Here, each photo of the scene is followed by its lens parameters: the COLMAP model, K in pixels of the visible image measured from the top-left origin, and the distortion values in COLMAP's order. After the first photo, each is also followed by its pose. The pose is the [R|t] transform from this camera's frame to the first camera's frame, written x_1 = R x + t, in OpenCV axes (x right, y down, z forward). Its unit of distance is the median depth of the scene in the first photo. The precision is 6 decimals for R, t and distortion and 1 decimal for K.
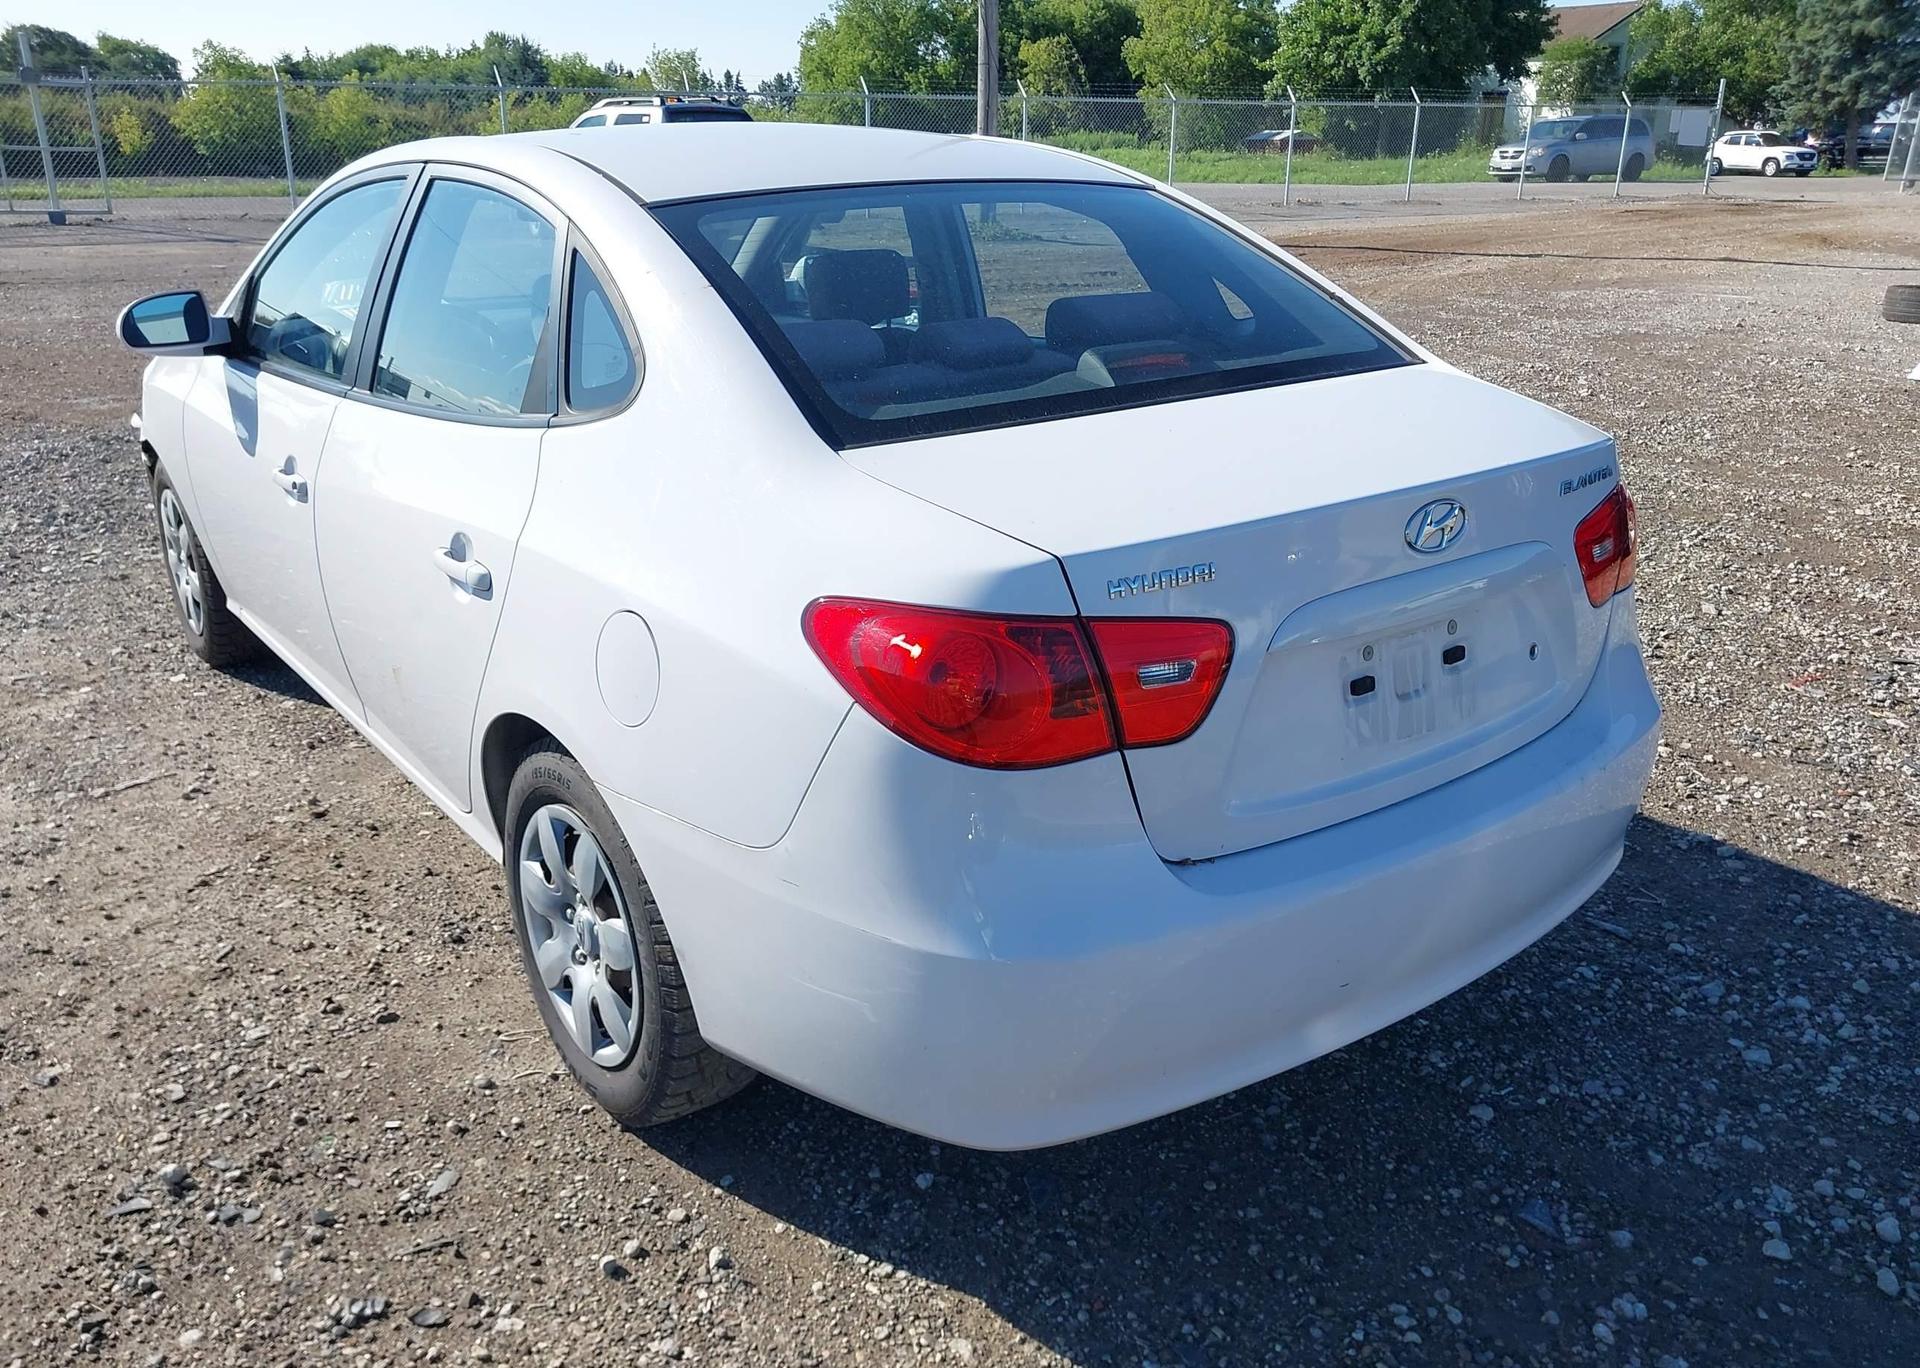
lens RADIAL K [[1566.9, 0, 964.4], [0, 1566.9, 685.7], [0, 0, 1]] dist [-0.003154, -0.003397]
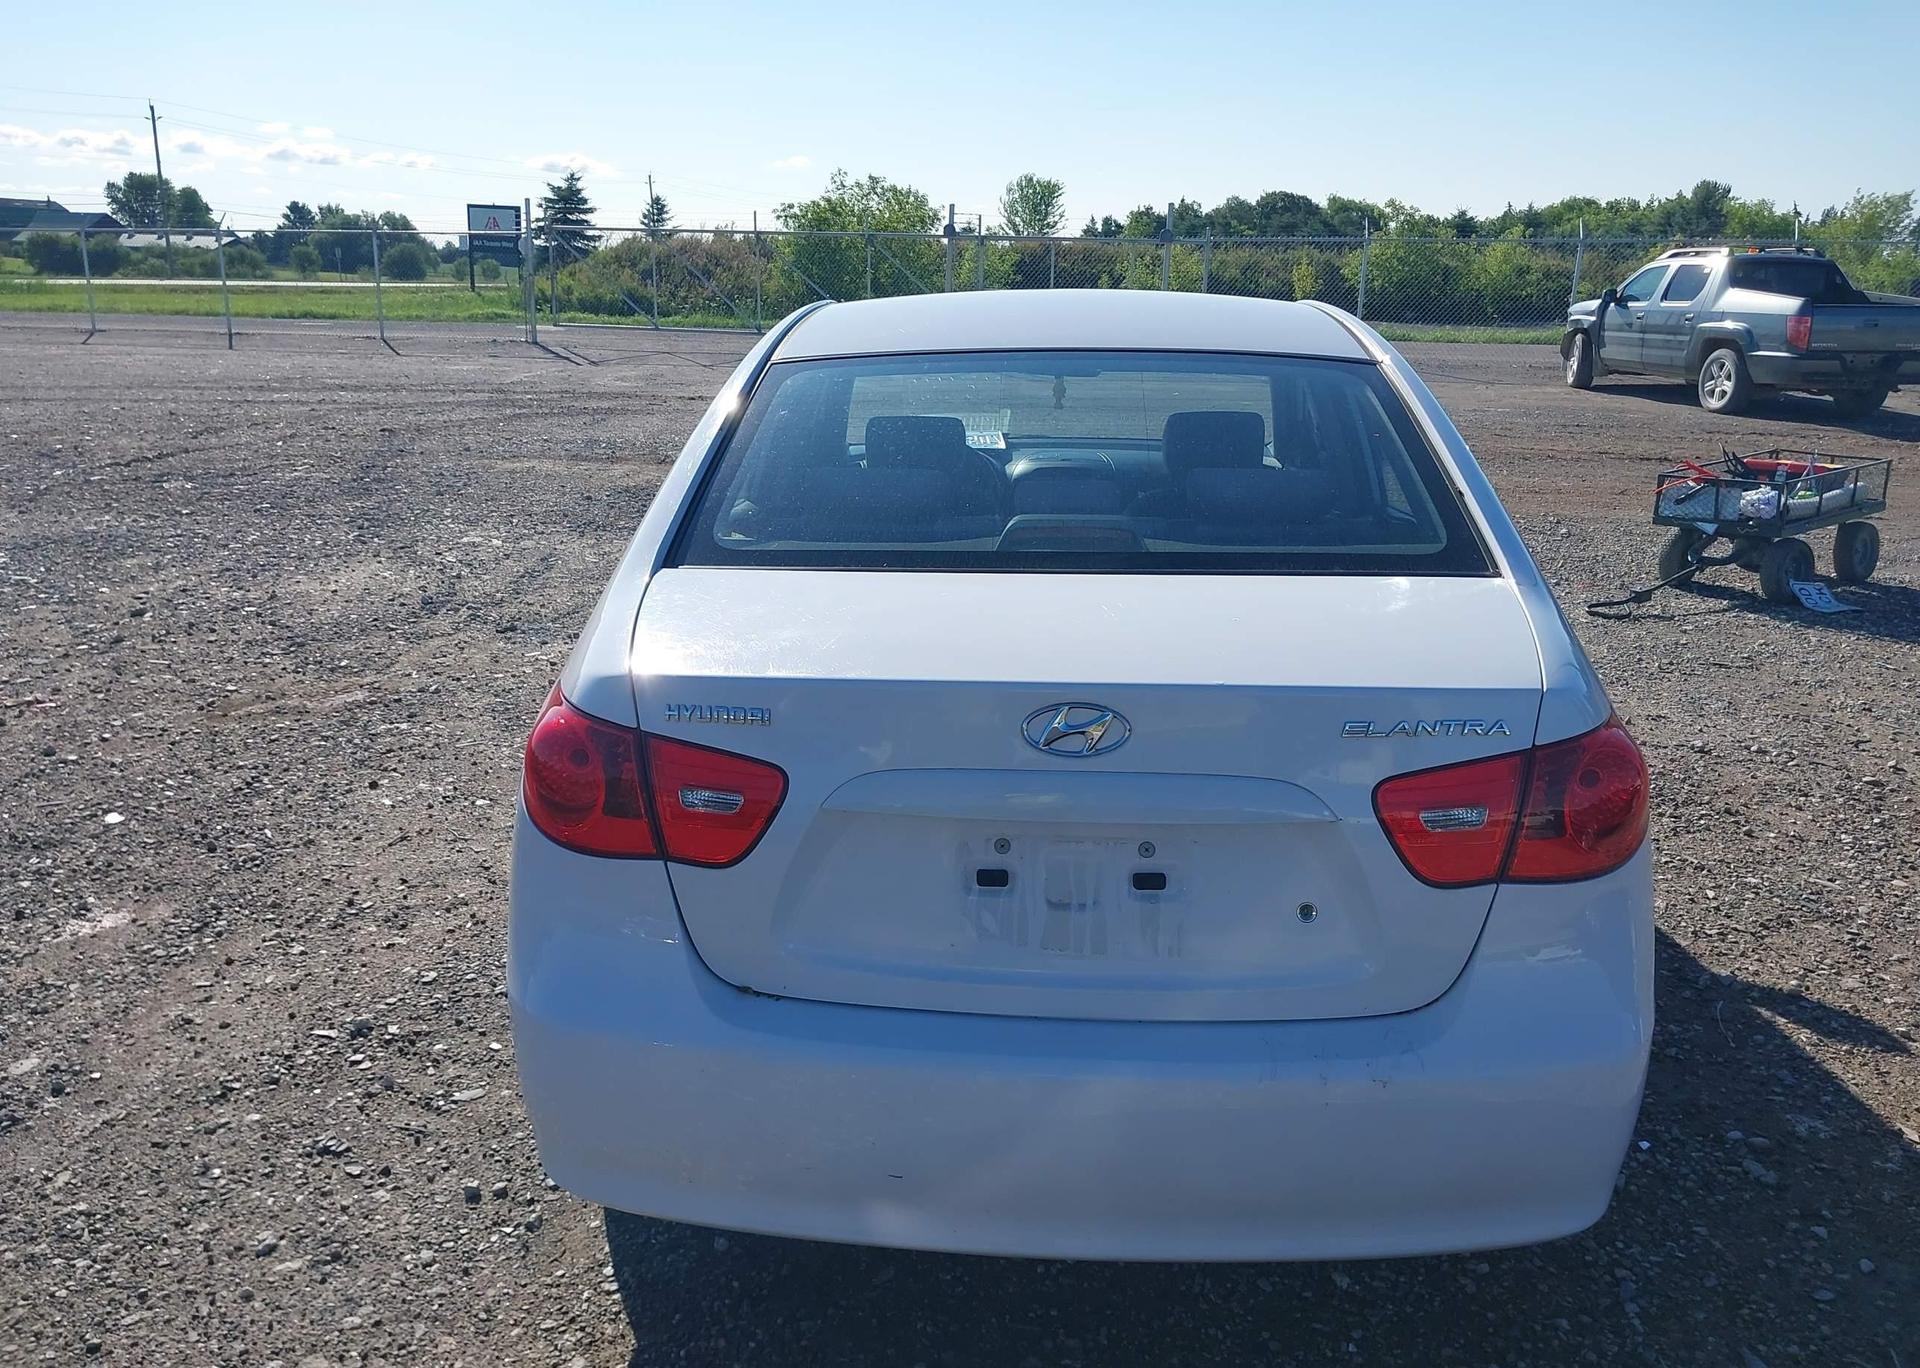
lens RADIAL K [[1527.1, 0, 968.3], [0, 1527.1, 684.8], [0, 0, 1]] dist [0.092839, -0.091635]
pose [[0.755508, 0.175668, -0.631148, 0.531990], [-0.228323, 0.973583, -0.002334, -0.071606], [0.614065, 0.145869, 0.775659, 0.160643]]
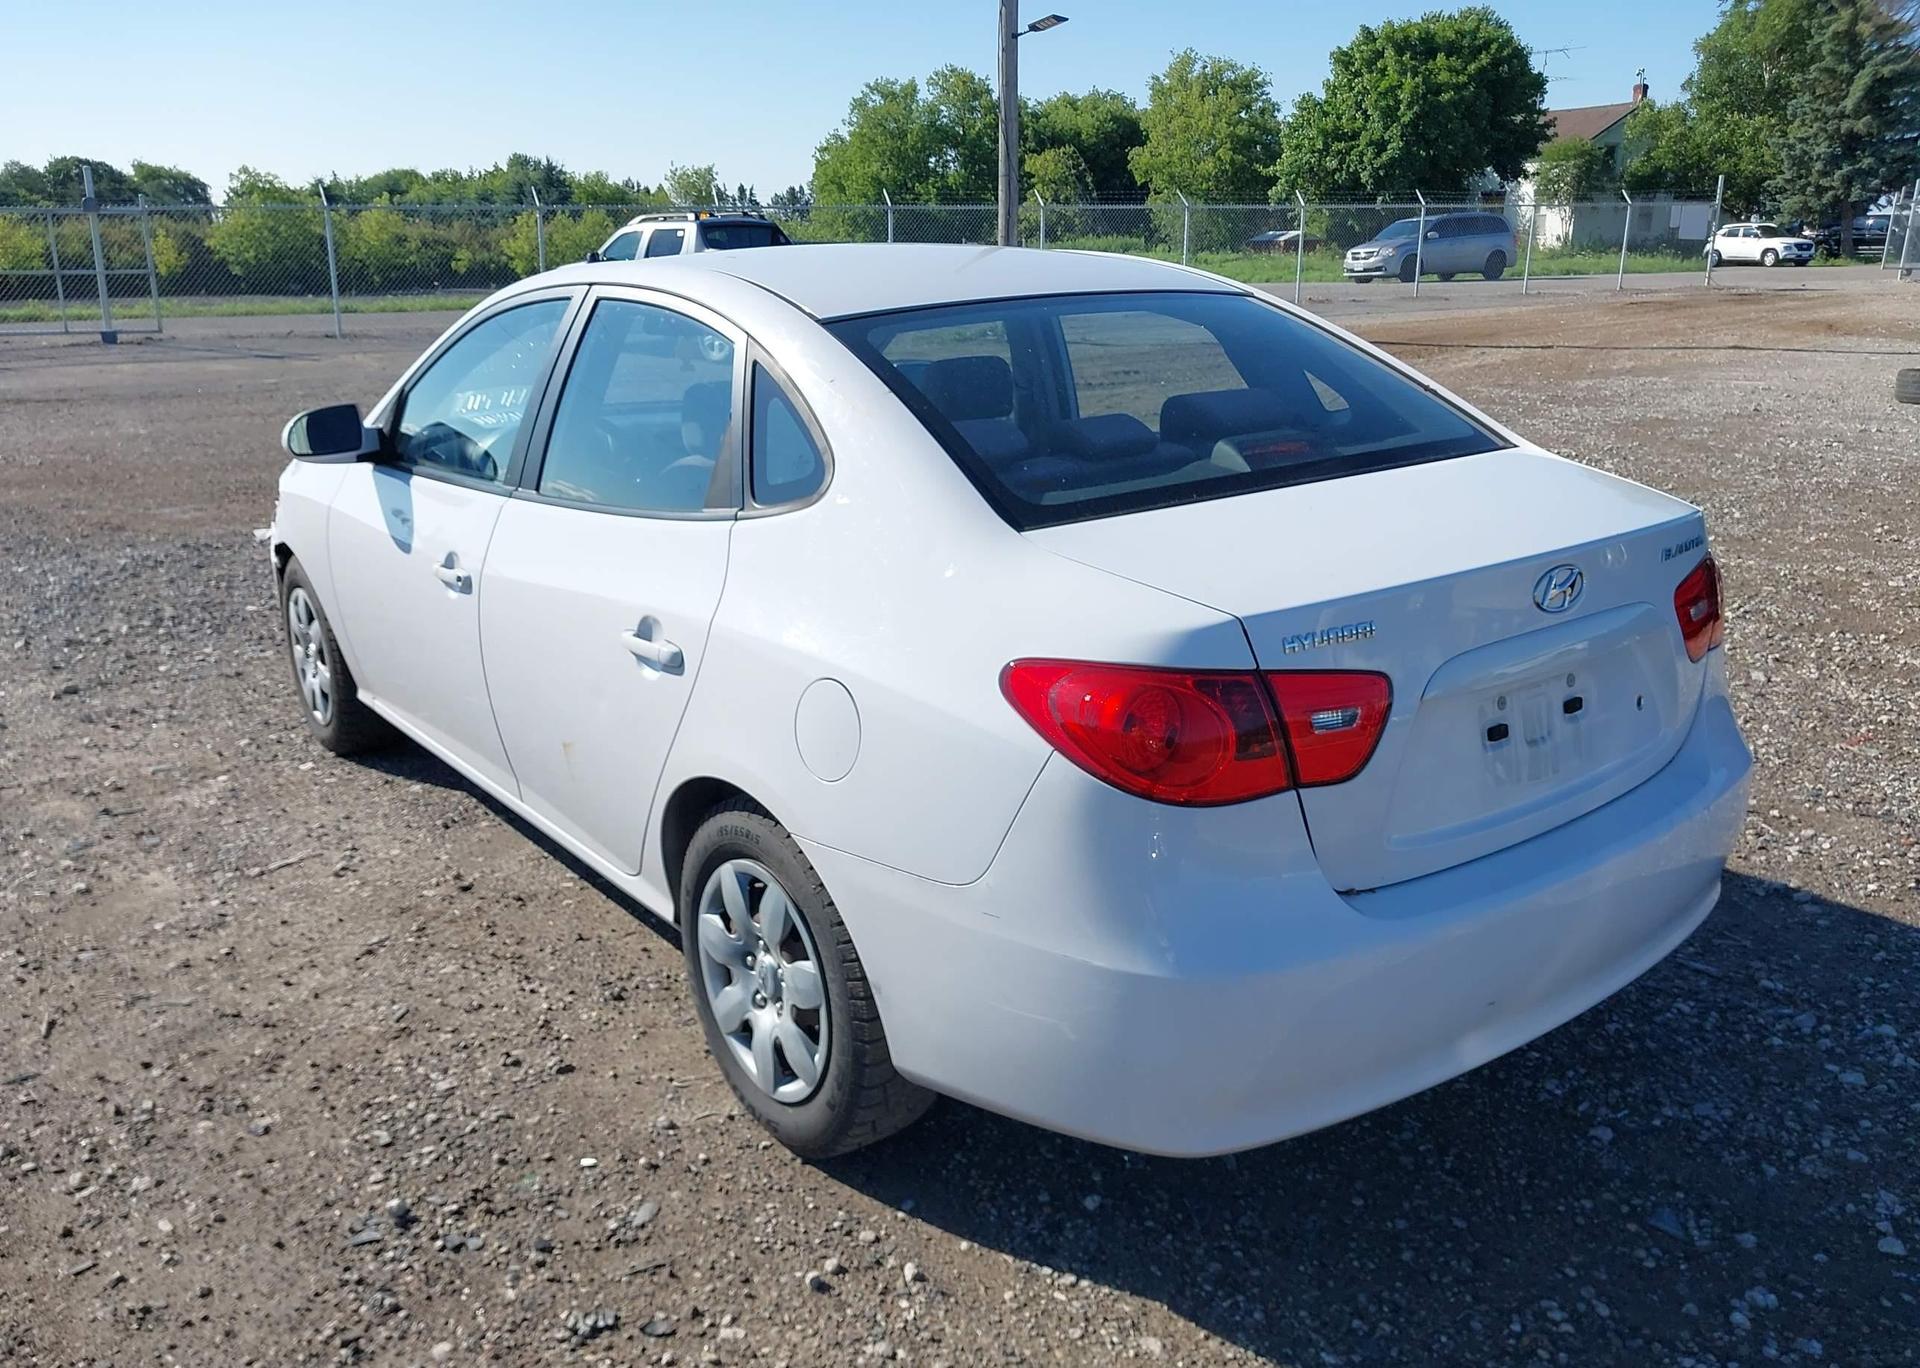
lens RADIAL K [[1552.1, 0, 967.2], [0, 1552.1, 684.2], [0, 0, 1]] dist [0.047444, -0.090683]
pose [[0.999834, -0.017398, -0.005480, -0.077296], [0.017028, 0.997960, -0.061528, 0.018273], [0.006539, 0.061425, 0.998090, -0.076647]]
